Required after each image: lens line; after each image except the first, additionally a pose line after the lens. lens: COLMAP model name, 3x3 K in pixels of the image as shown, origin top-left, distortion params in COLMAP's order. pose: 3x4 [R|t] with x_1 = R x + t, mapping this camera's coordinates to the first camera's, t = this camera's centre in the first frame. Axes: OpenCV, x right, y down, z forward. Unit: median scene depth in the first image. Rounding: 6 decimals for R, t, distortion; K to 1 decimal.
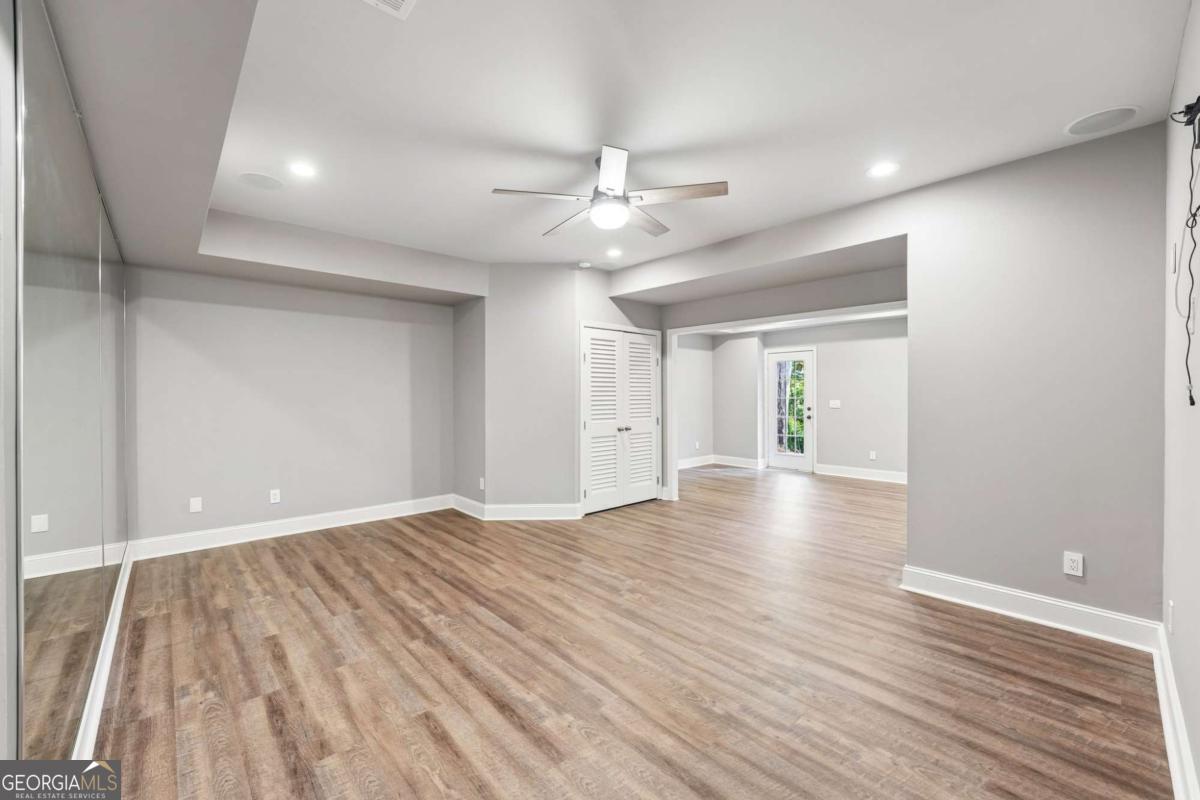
lens RADIAL K [[484.3, 0, 601.8], [0, 484.3, 398.2], [0, 0, 1]] dist [-0.005946, 0.000232]
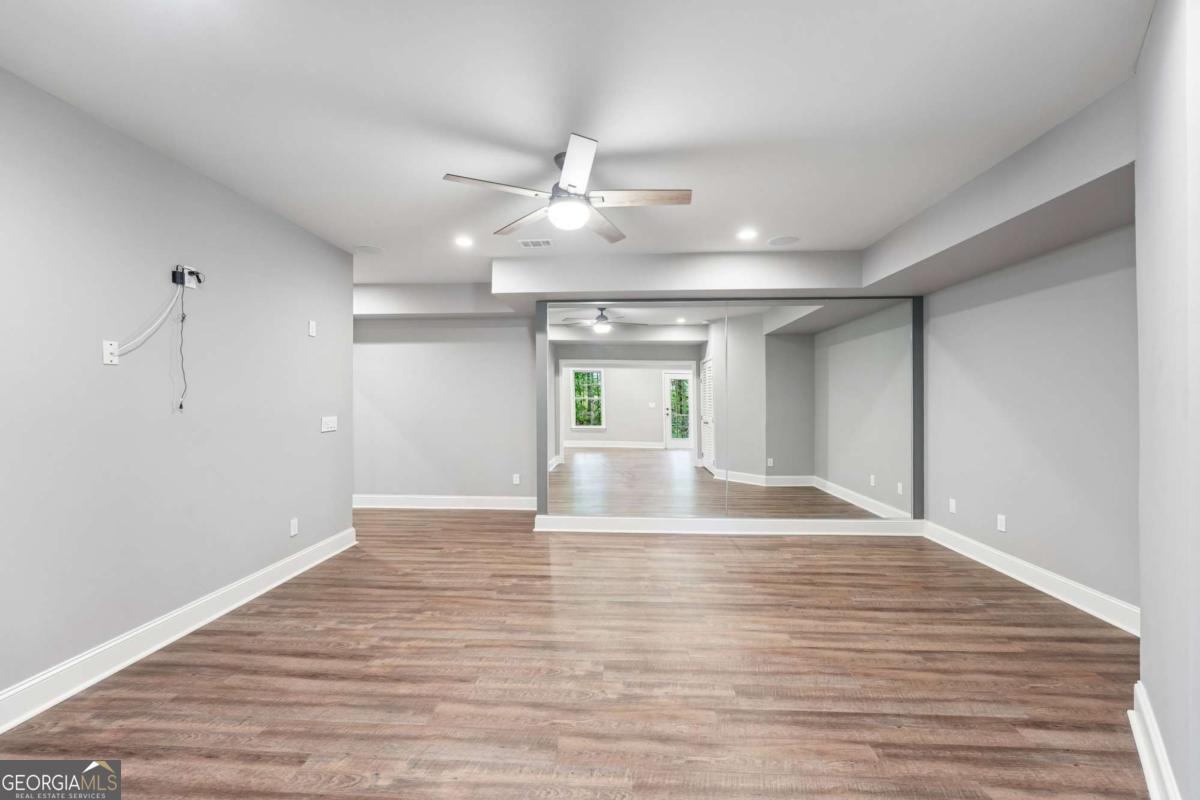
lens RADIAL K [[484.3, 0, 601.8], [0, 484.3, 398.2], [0, 0, 1]] dist [-0.005946, 0.000232]
pose [[-0.717019, 0.001096, -0.697053, 0.532457], [-0.002823, 0.999986, 0.004476, -0.020749], [0.697048, 0.005177, -0.717006, 1.448220]]
